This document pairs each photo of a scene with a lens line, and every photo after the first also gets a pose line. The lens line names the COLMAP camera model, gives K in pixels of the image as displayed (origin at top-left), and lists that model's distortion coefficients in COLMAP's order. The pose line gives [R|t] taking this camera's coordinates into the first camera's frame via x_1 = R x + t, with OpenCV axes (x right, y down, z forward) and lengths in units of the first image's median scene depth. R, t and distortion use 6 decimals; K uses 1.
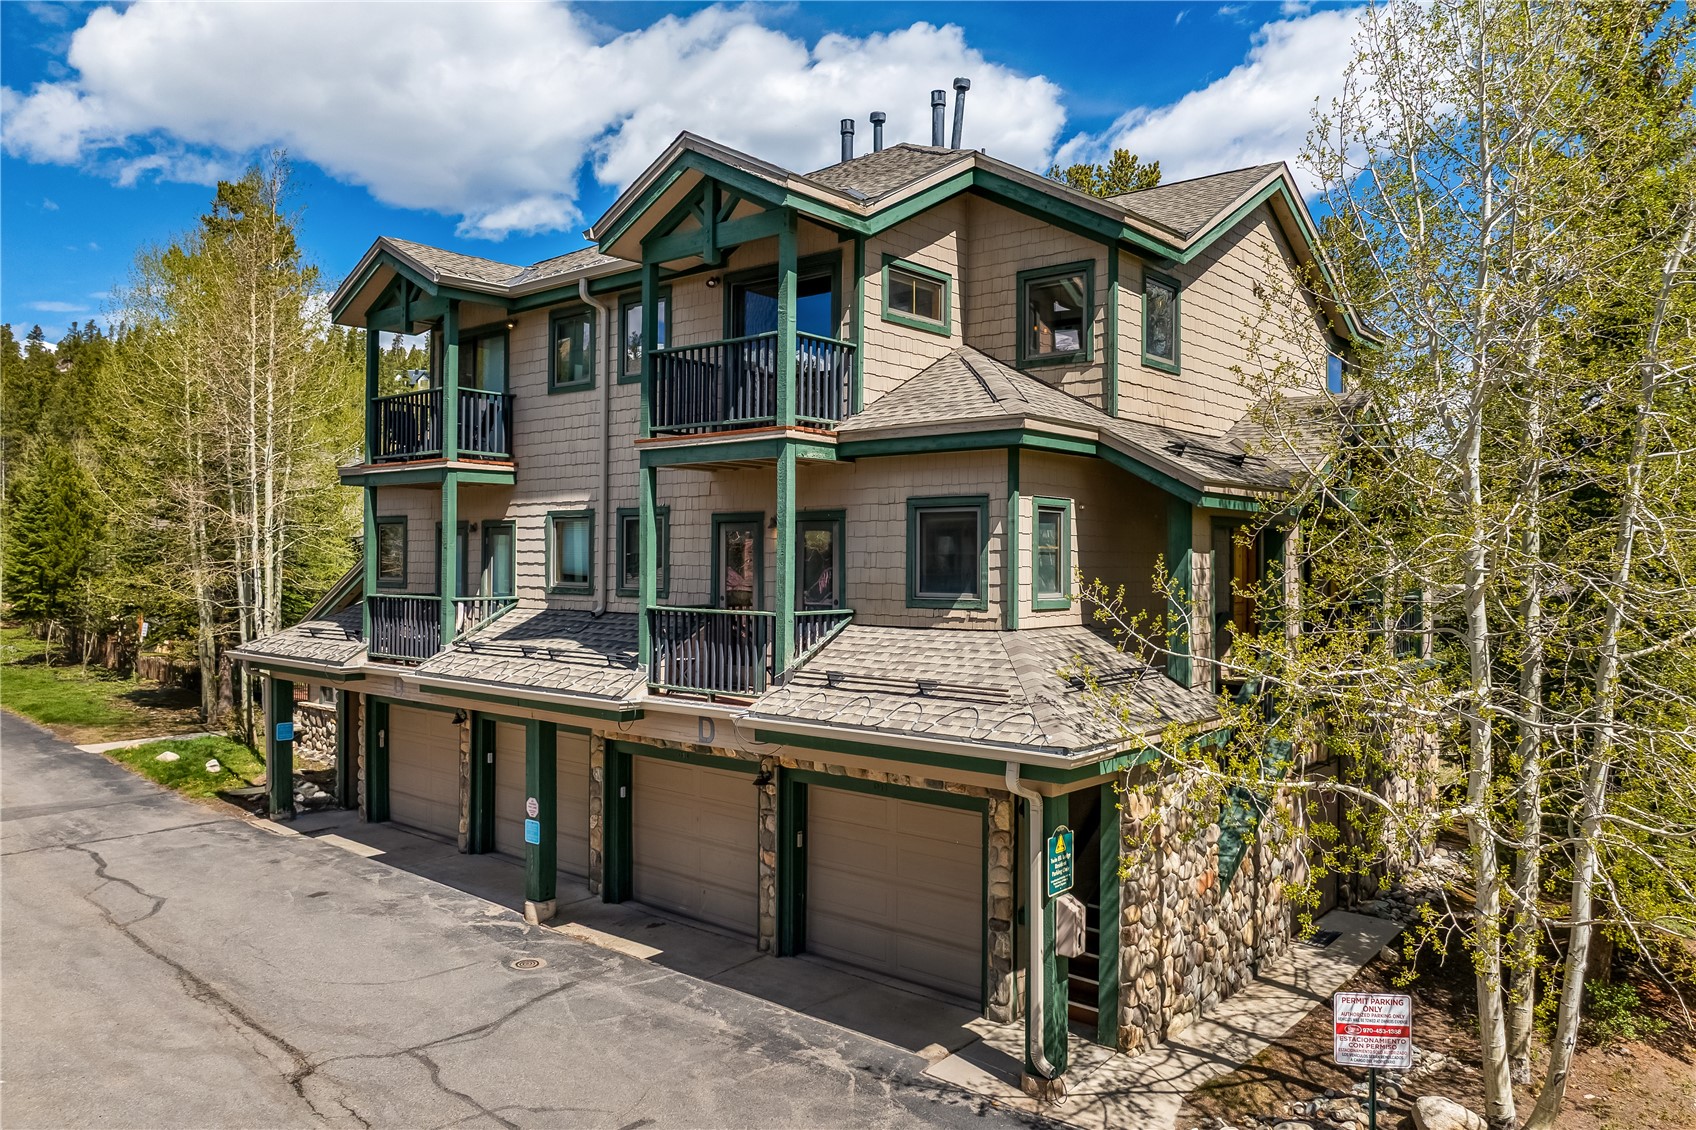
lens RADIAL K [[1180.9, 0, 852.7], [0, 1180.9, 561.7], [0, 0, 1]] dist [-0.008437, -0.001352]
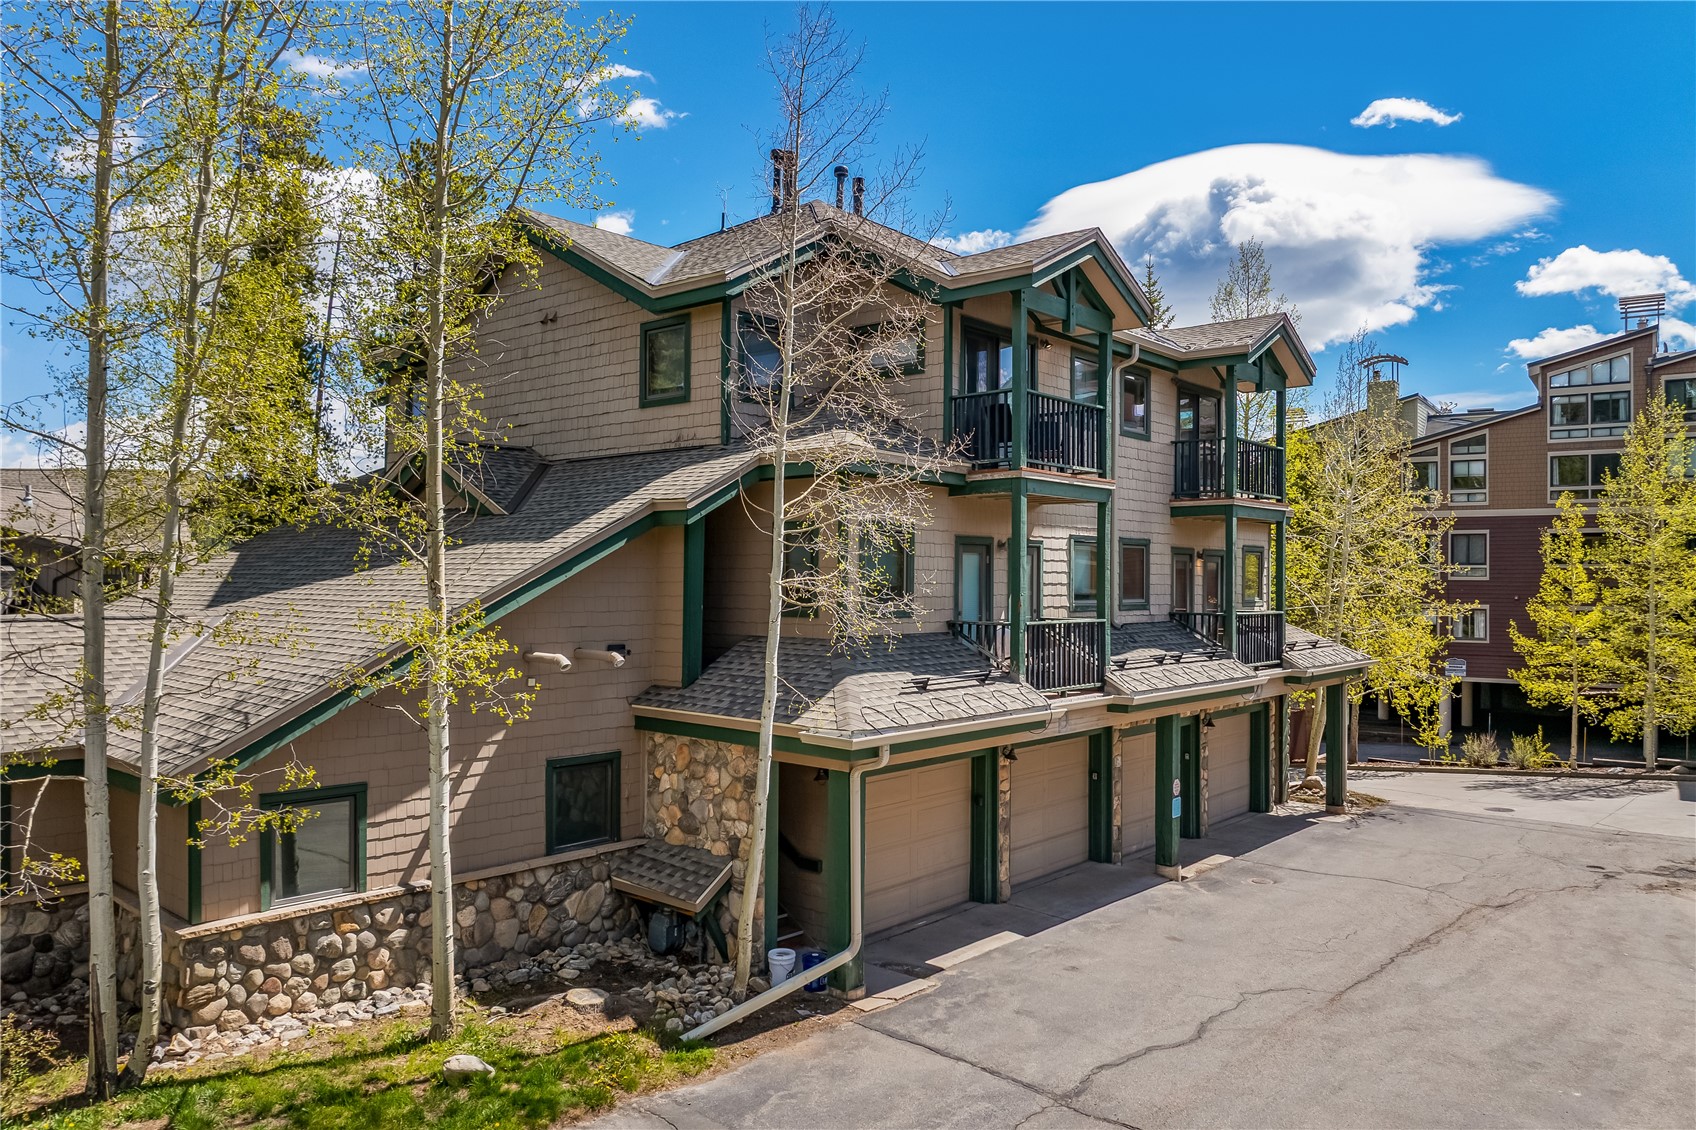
lens RADIAL K [[1180.9, 0, 852.3], [0, 1180.9, 572.3], [0, 0, 1]] dist [-0.008437, -0.001352]
pose [[0.012966, -0.005928, 0.999898, -1.341393], [-0.008514, 0.999946, 0.006038, -0.013879], [-0.999880, -0.008591, 0.012914, 1.195840]]
